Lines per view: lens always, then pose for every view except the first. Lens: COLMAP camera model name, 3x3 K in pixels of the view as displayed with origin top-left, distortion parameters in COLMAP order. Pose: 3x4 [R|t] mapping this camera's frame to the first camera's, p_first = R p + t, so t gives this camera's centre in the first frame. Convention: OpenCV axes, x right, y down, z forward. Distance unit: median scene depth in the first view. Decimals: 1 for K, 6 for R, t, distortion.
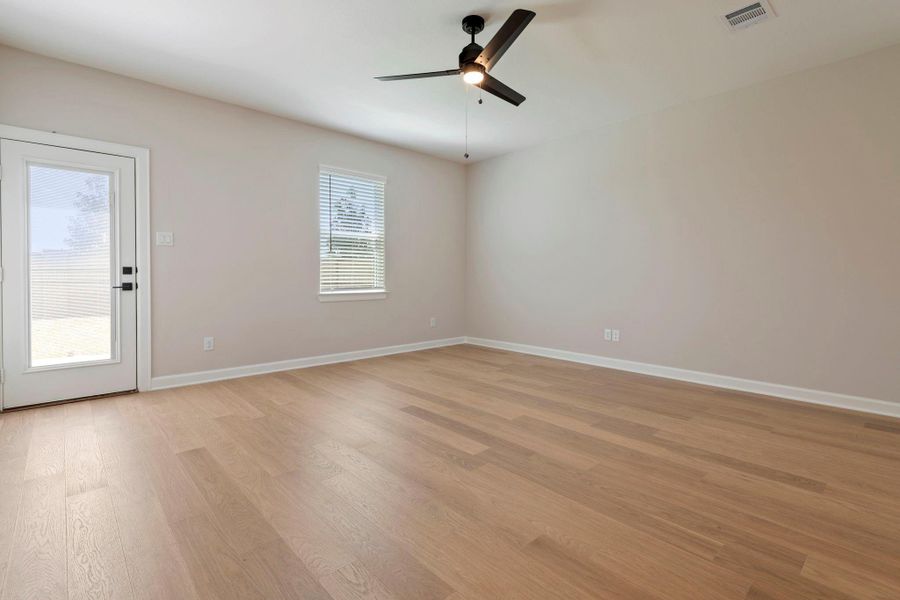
lens RADIAL K [[409.8, 0, 449.8], [0, 409.8, 285.4], [0, 0, 1]] dist [0.001681, -0.000266]
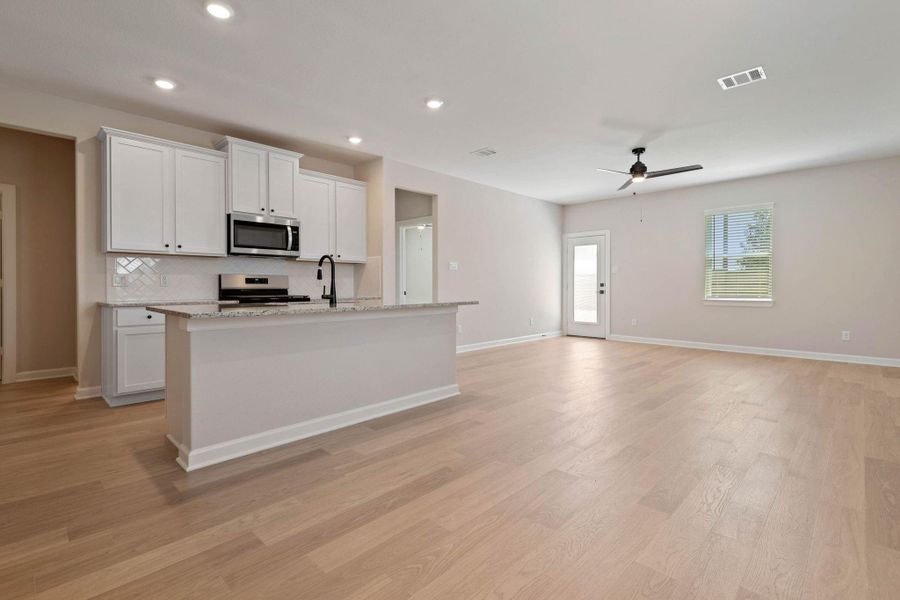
lens RADIAL K [[409.8, 0, 449.8], [0, 409.8, 285.4], [0, 0, 1]] dist [0.001681, -0.000266]
pose [[0.038031, -0.003790, -0.999269, 1.463243], [-0.020643, 0.999776, -0.004578, -0.005834], [0.999063, 0.020802, 0.037944, 0.071074]]
